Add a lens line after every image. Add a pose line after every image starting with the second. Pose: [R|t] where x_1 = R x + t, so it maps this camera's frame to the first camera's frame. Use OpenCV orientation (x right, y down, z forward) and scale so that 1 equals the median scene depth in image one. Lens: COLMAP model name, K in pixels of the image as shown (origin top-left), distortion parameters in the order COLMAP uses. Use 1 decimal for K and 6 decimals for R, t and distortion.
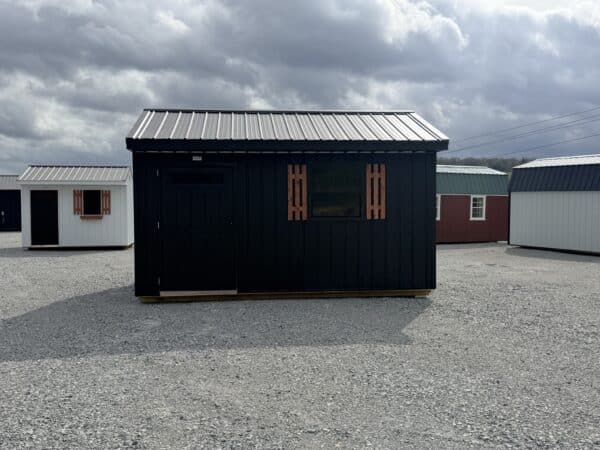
lens RADIAL K [[594.2, 0, 299.3], [0, 594.2, 224.3], [0, 0, 1]] dist [0.082934, 0.000000]
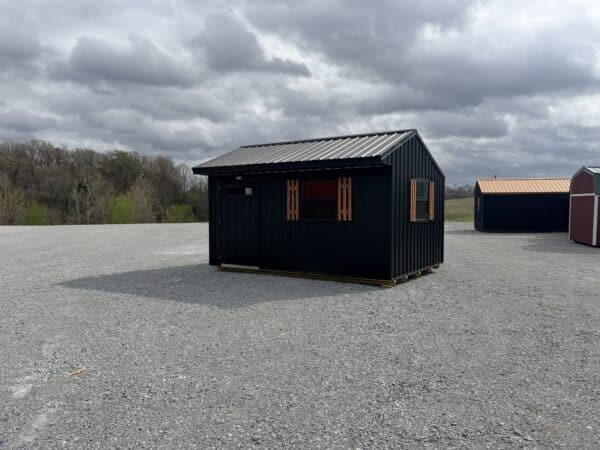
lens RADIAL K [[467.8, 0, 296.6], [0, 467.8, 225.3], [0, 0, 1]] dist [0.008439, 0.002272]
pose [[0.782256, 0.029833, -0.622242, 0.678531], [-0.023567, 0.999555, 0.018296, -0.014905], [0.622511, 0.000352, 0.782611, 0.157416]]
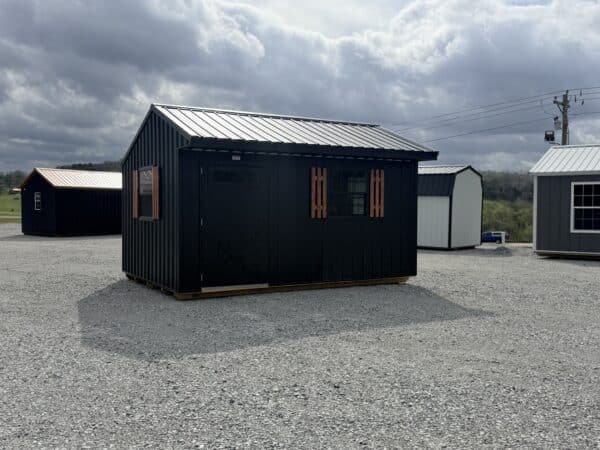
lens RADIAL K [[594.2, 0, 299.1], [0, 594.2, 225.7], [0, 0, 1]] dist [0.082934, 0.000000]
pose [[0.910472, -0.002556, 0.413563, -0.492689], [0.002819, 0.999996, -0.000025, 0.007515], [-0.413561, 0.001188, 0.910476, 0.011311]]
